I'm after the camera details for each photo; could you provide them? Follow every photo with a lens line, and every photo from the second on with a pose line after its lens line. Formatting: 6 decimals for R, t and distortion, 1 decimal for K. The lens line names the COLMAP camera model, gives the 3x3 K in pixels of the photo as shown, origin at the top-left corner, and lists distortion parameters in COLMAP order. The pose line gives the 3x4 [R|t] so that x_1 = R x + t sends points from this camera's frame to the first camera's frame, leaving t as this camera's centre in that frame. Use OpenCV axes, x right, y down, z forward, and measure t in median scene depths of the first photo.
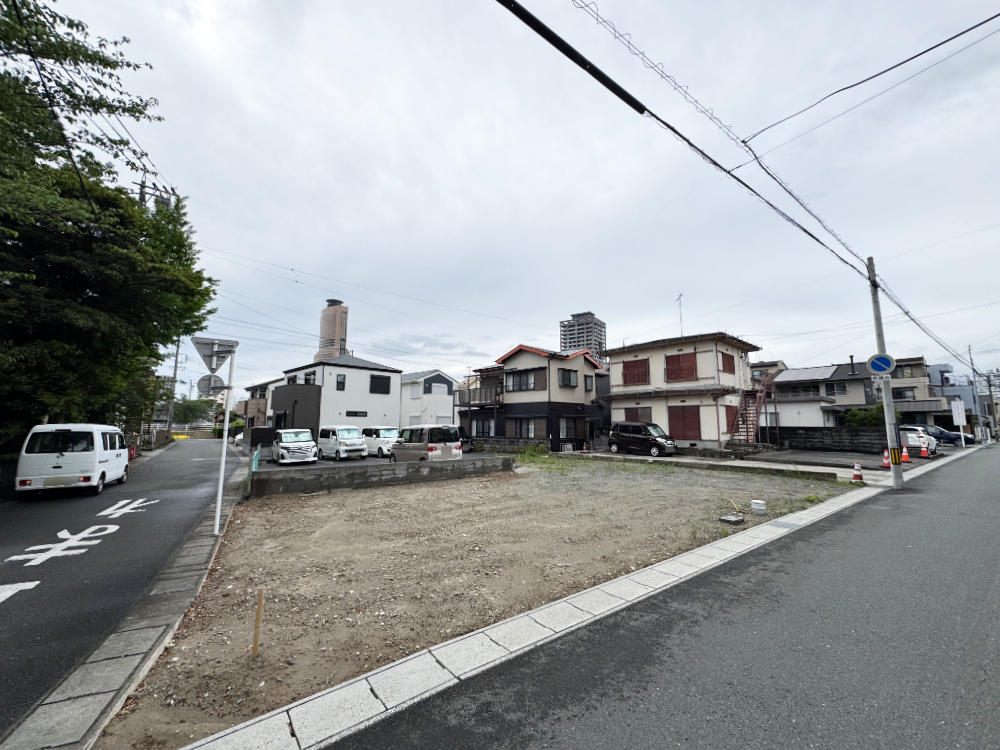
lens RADIAL K [[403.4, 0, 499.6], [0, 403.4, 370.0], [0, 0, 1]] dist [-0.003320, 0.000029]
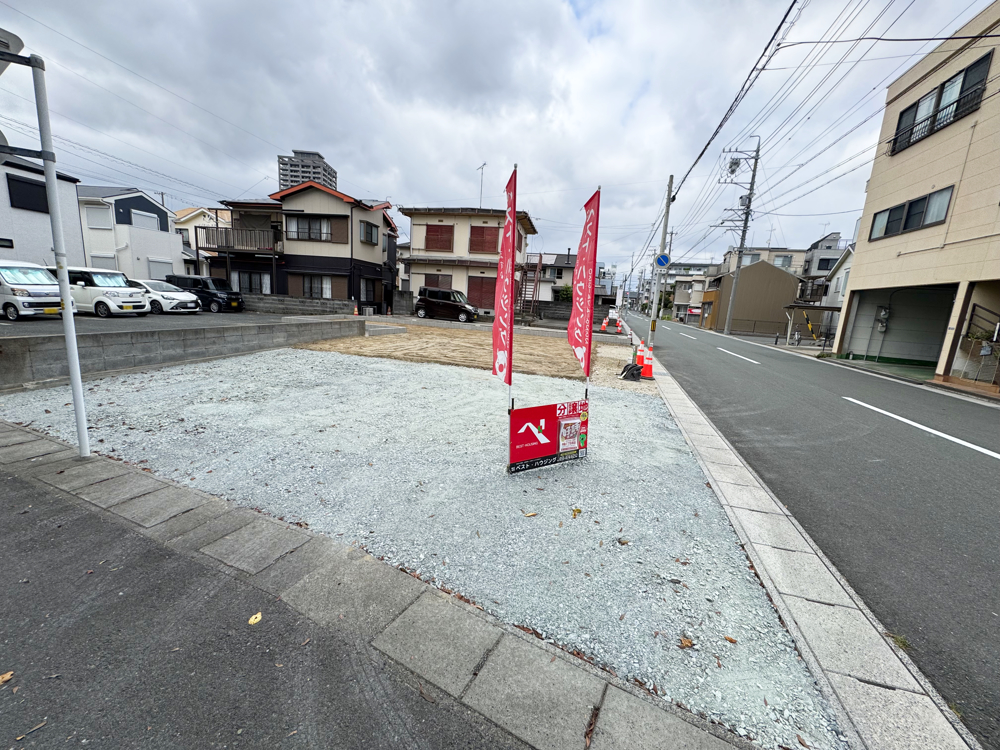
lens RADIAL K [[400.7, 0, 499.4], [0, 400.7, 370.7], [0, 0, 1]] dist [-0.001803, 0.000194]
pose [[0.790175, -0.056168, 0.610302, -0.164973], [-0.146791, 0.949464, 0.277436, 0.021553], [-0.595043, -0.308810, 0.741997, 0.090659]]
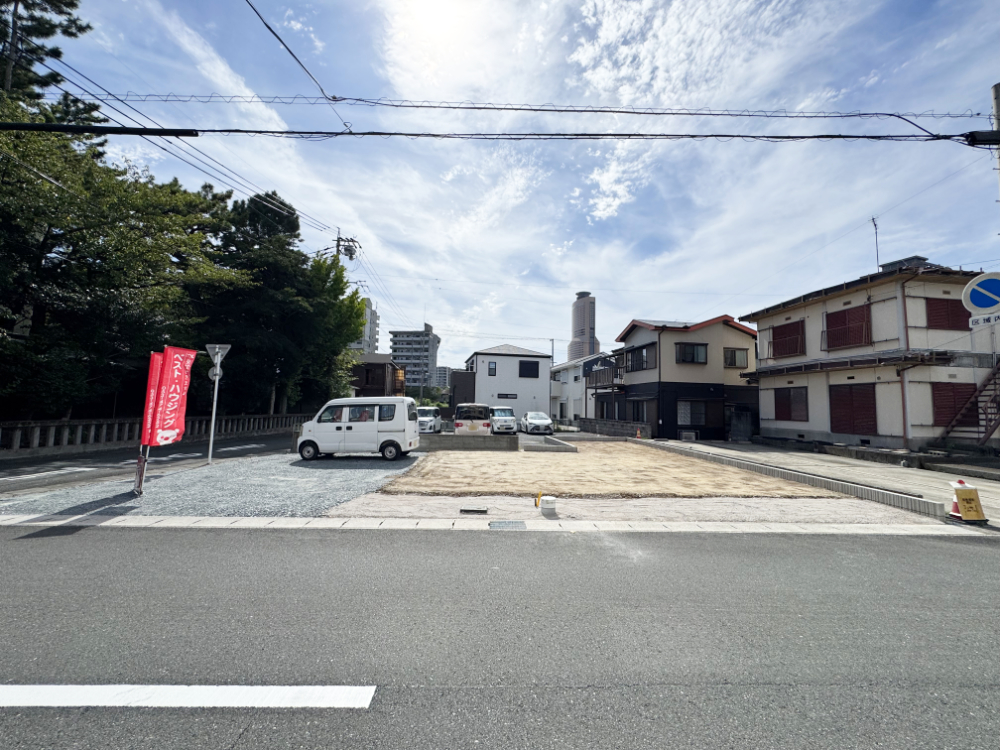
lens RADIAL K [[397.3, 0, 501.0], [0, 397.3, 365.3], [0, 0, 1]] dist [-0.000025, -0.000039]
pose [[0.815185, -0.042109, -0.577669, 0.336530], [0.055931, 0.998416, 0.006149, 0.018590], [0.576495, -0.037322, 0.816248, 0.104582]]
